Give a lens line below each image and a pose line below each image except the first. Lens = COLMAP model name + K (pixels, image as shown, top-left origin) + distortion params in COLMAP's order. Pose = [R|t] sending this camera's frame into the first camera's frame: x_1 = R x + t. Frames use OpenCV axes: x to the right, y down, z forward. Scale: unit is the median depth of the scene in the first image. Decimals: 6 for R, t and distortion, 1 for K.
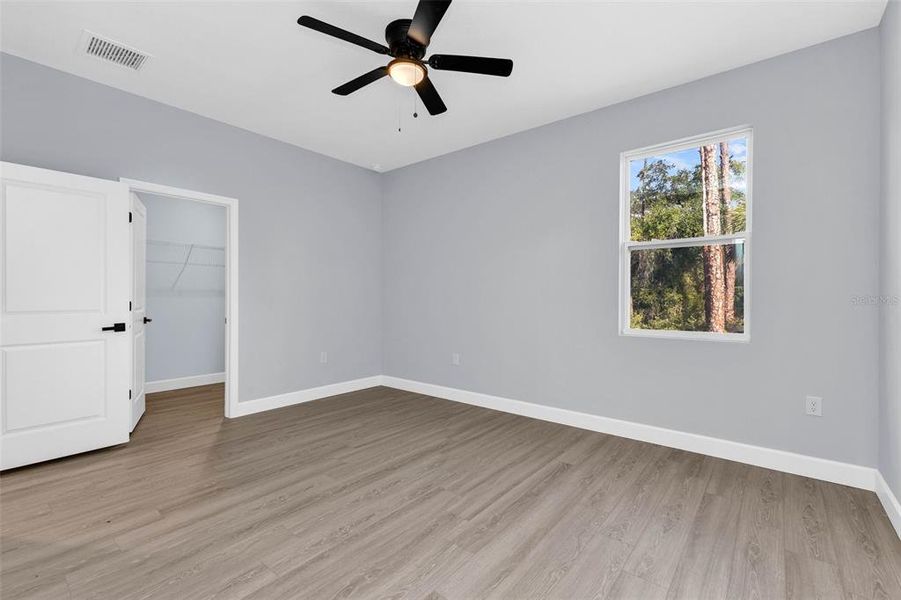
lens RADIAL K [[391.8, 0, 450.5], [0, 391.8, 300.0], [0, 0, 1]] dist [0.001773, 0.000223]
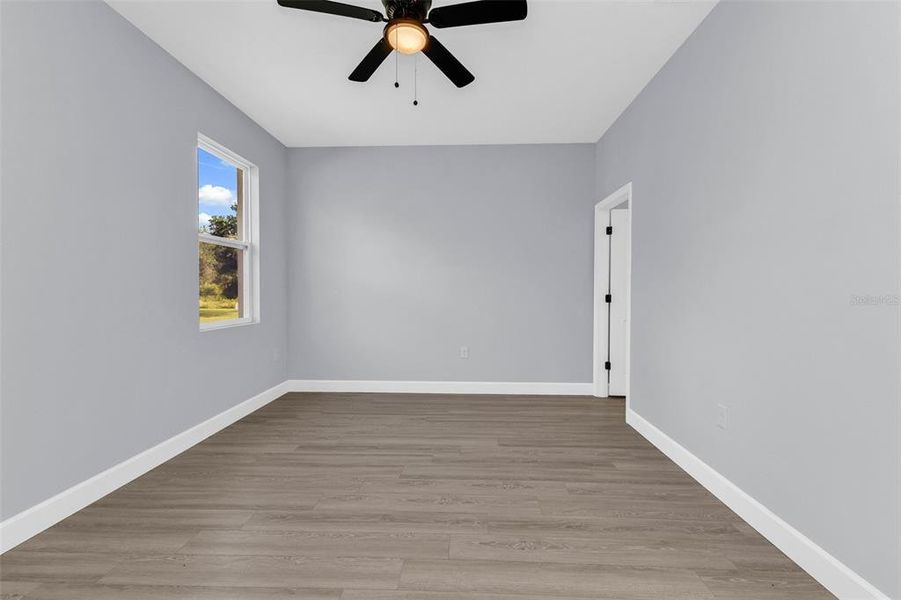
lens RADIAL K [[391.8, 0, 450.5], [0, 391.8, 300.0], [0, 0, 1]] dist [0.001773, 0.000223]
pose [[-0.602069, -0.020712, 0.798175, -0.890430], [-0.000557, 0.999674, 0.025521, -0.011436], [-0.798444, 0.014920, -0.601884, 1.467456]]
